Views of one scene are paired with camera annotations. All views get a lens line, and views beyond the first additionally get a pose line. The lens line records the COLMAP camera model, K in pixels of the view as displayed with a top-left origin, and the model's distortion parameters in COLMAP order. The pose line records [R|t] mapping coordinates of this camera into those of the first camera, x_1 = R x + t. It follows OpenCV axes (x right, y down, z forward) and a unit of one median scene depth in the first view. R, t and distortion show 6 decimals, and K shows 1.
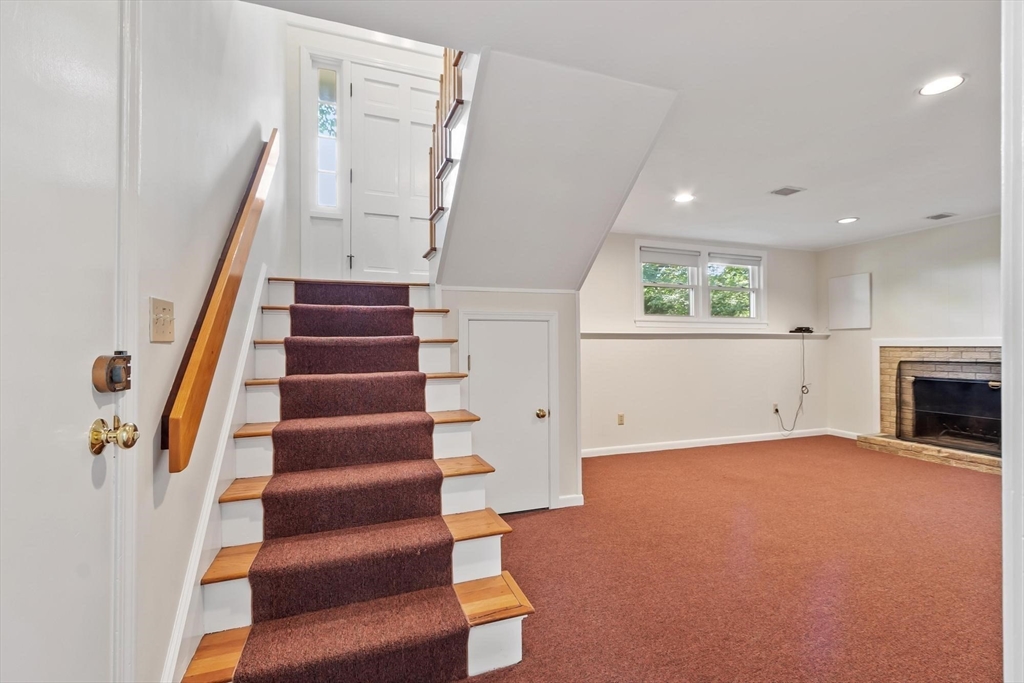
lens RADIAL K [[452.3, 0, 510.5], [0, 452.3, 343.0], [0, 0, 1]] dist [0.001811, -0.000733]
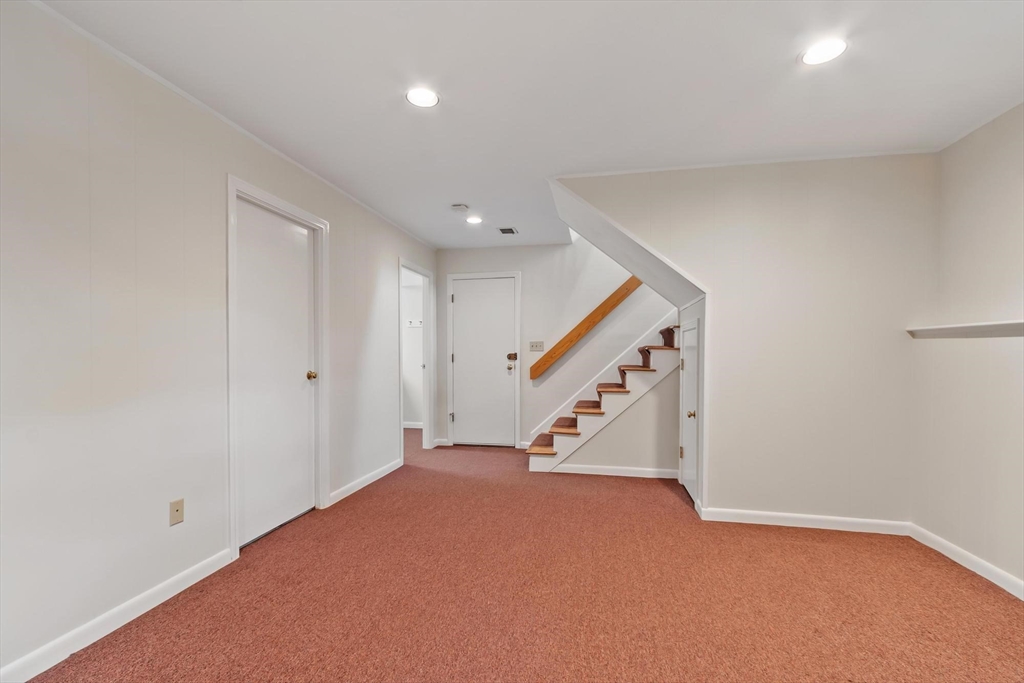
lens RADIAL K [[452.3, 0, 513.3], [0, 452.3, 347.5], [0, 0, 1]] dist [0.001811, -0.000733]
pose [[-0.518238, -0.004316, -0.855226, 0.958344], [0.010706, 0.999876, -0.011533, 0.003729], [0.855170, -0.015132, -0.518127, 0.944655]]
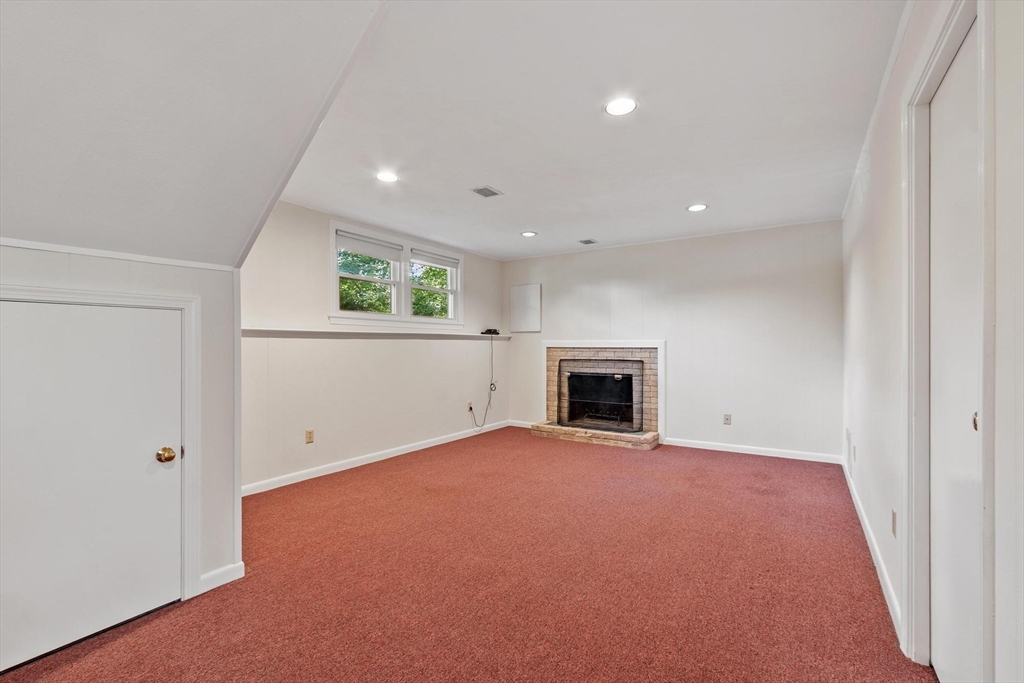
lens RADIAL K [[452.3, 0, 514.8], [0, 452.3, 343.1], [0, 0, 1]] dist [0.001811, -0.000733]
pose [[0.798147, 0.005919, 0.602434, 0.059182], [-0.006935, 0.999976, -0.000638, -0.002569], [-0.602423, -0.003669, 0.798168, 0.160803]]
